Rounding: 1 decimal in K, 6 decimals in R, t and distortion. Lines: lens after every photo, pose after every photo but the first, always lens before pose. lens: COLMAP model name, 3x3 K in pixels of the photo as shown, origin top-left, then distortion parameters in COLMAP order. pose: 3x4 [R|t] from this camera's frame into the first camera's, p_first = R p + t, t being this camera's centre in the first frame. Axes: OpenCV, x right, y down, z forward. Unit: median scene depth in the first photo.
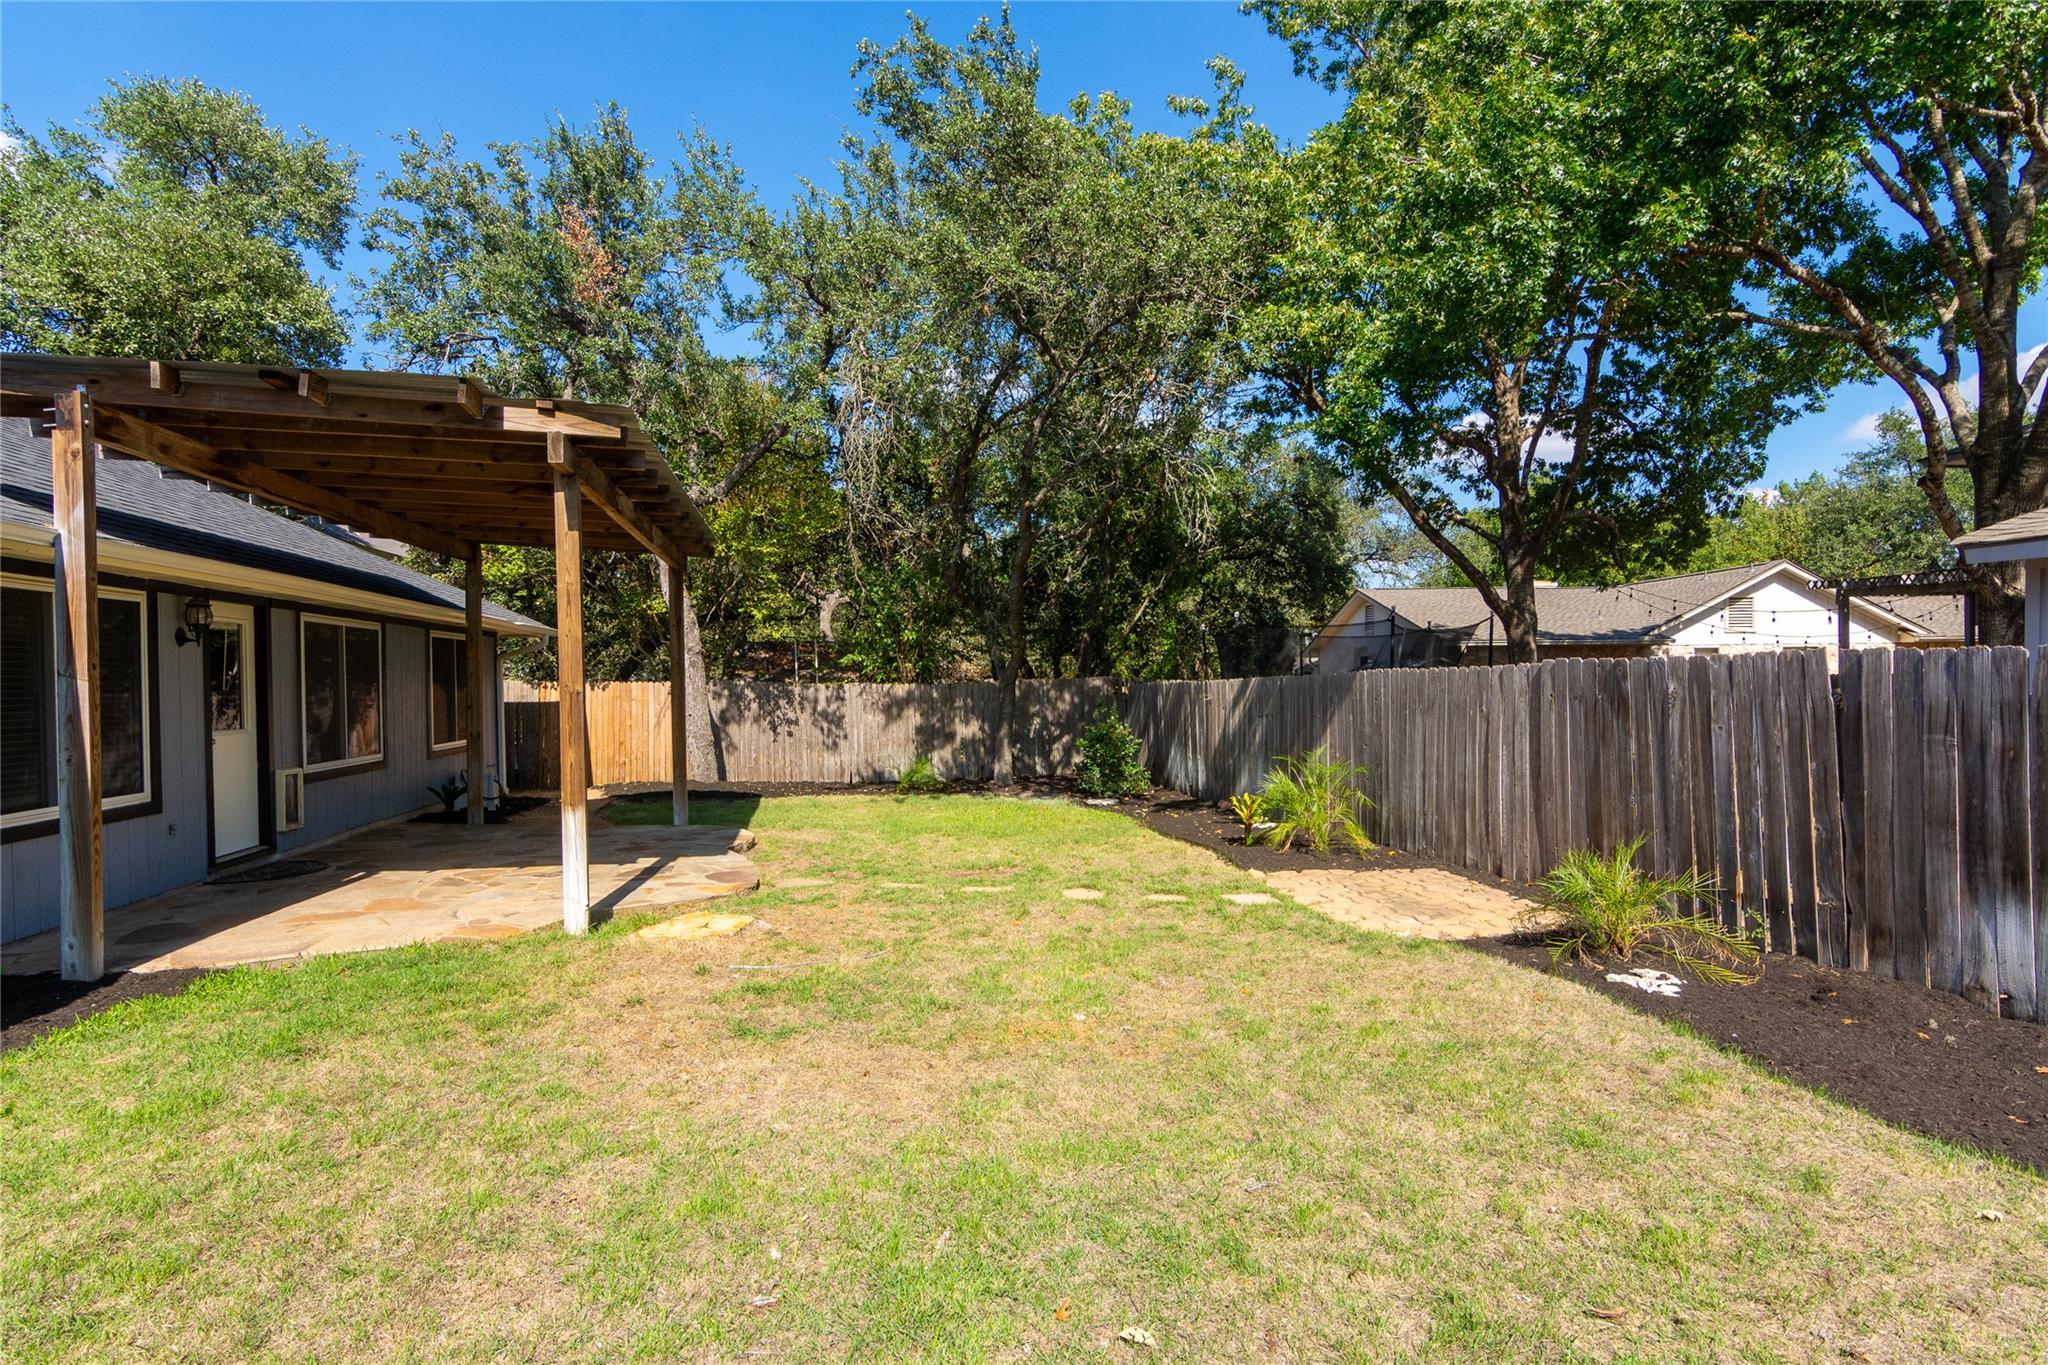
lens RADIAL K [[1017.0, 0, 1022.5], [0, 1017.0, 690.9], [0, 0, 1]] dist [-0.001037, 0.001525]
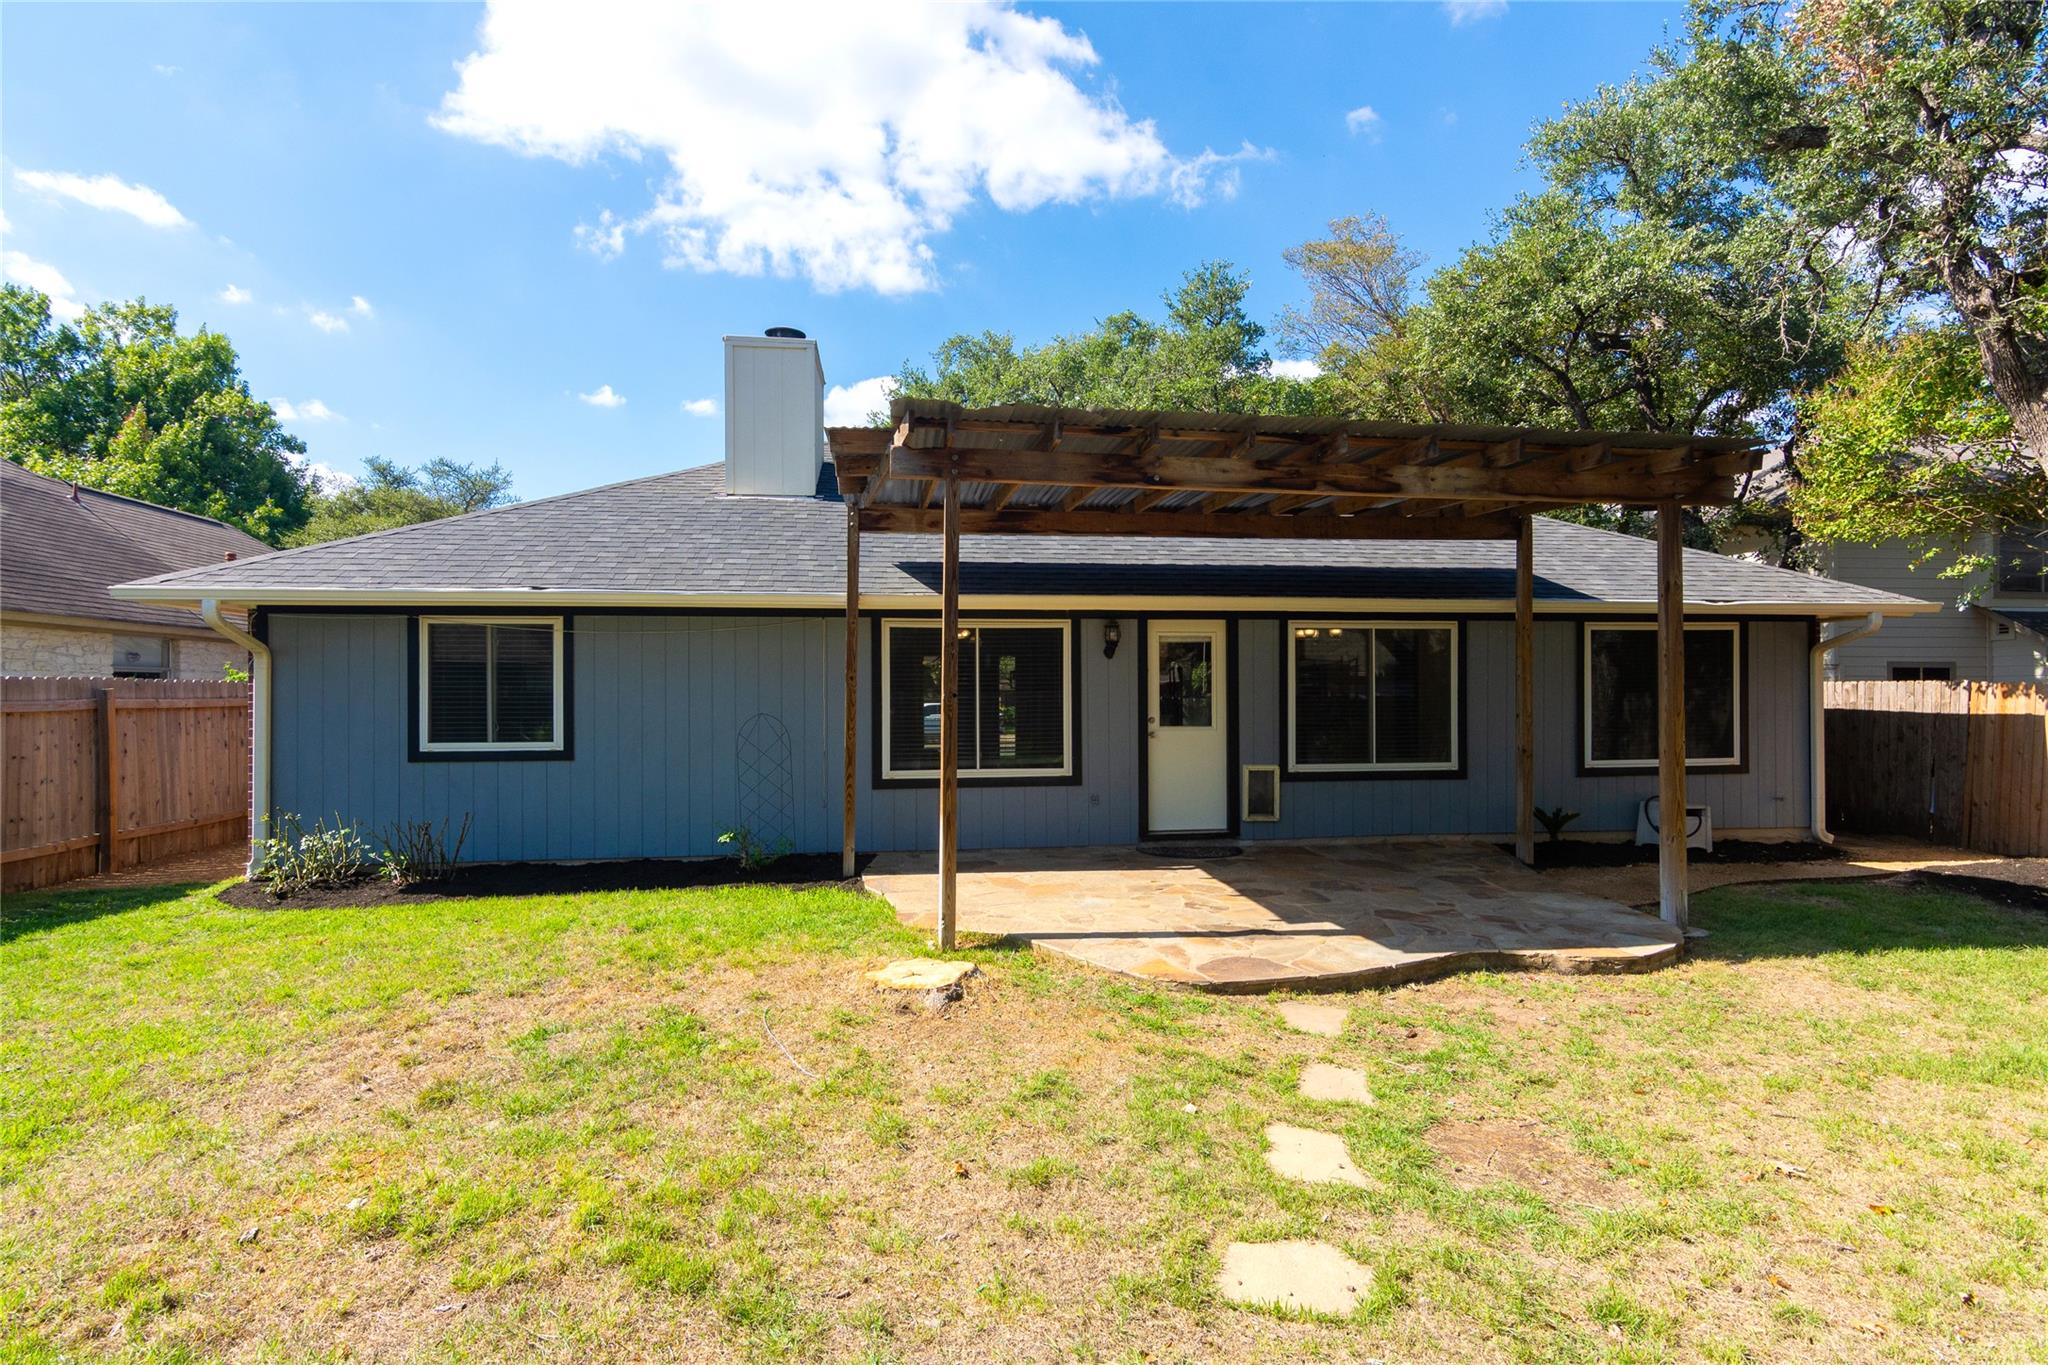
lens RADIAL K [[1000.6, 0, 1025.1], [0, 1000.6, 693.0], [0, 0, 1]] dist [0.001607, 0.000617]
pose [[-0.063265, 0.010389, -0.997943, 0.446866], [-0.005654, 0.999926, 0.010768, -0.013813], [0.997981, 0.006323, -0.063202, 0.985114]]
